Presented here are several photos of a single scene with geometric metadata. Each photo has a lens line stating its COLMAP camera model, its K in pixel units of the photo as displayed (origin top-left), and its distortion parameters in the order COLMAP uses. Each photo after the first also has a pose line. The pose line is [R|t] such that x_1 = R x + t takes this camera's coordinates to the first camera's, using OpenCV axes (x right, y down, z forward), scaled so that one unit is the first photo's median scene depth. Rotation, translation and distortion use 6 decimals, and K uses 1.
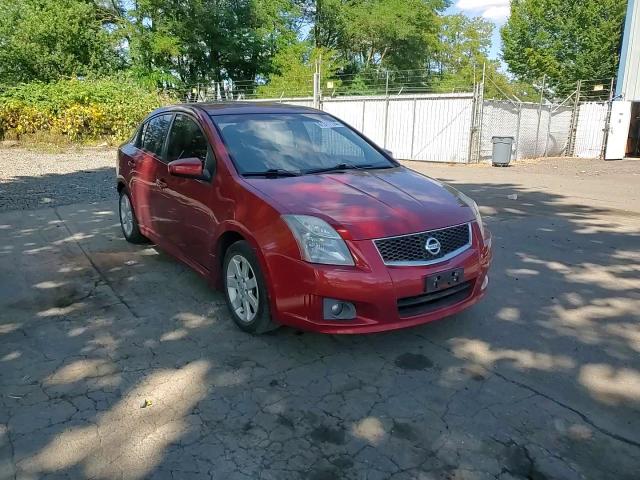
lens RADIAL K [[504.9, 0, 320.0], [0, 504.9, 240.0], [0, 0, 1]] dist [-0.004626, -0.003255]
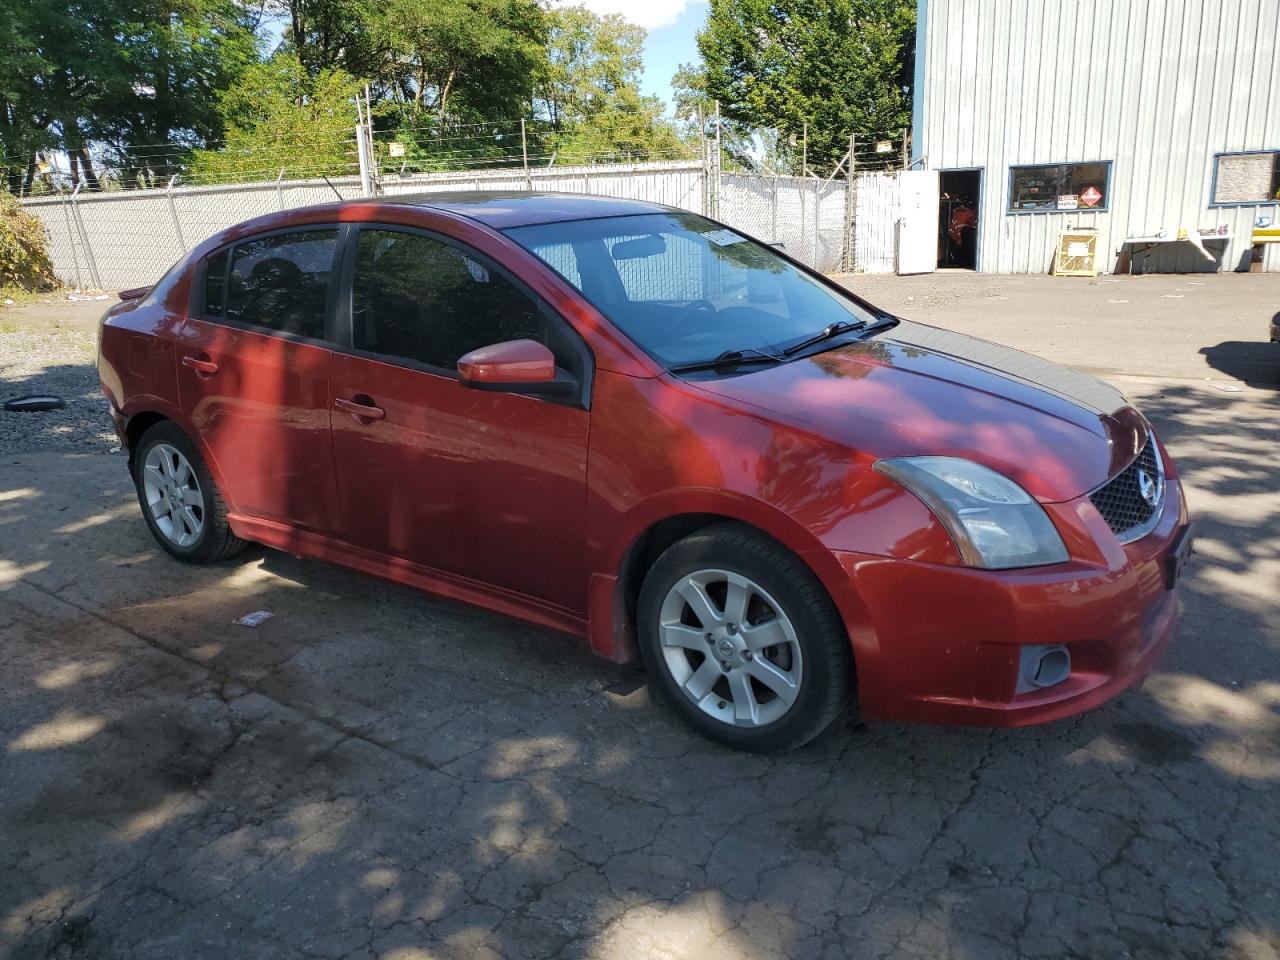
lens RADIAL K [[979.7, 0, 640.0], [0, 979.7, 480.0], [0, 0, 1]] dist [-0.030400, 0.075968]
pose [[0.936196, -0.126639, 0.327873, -0.102981], [0.116826, 0.991916, 0.049542, -0.019625], [-0.331496, -0.008077, 0.943422, 0.060667]]
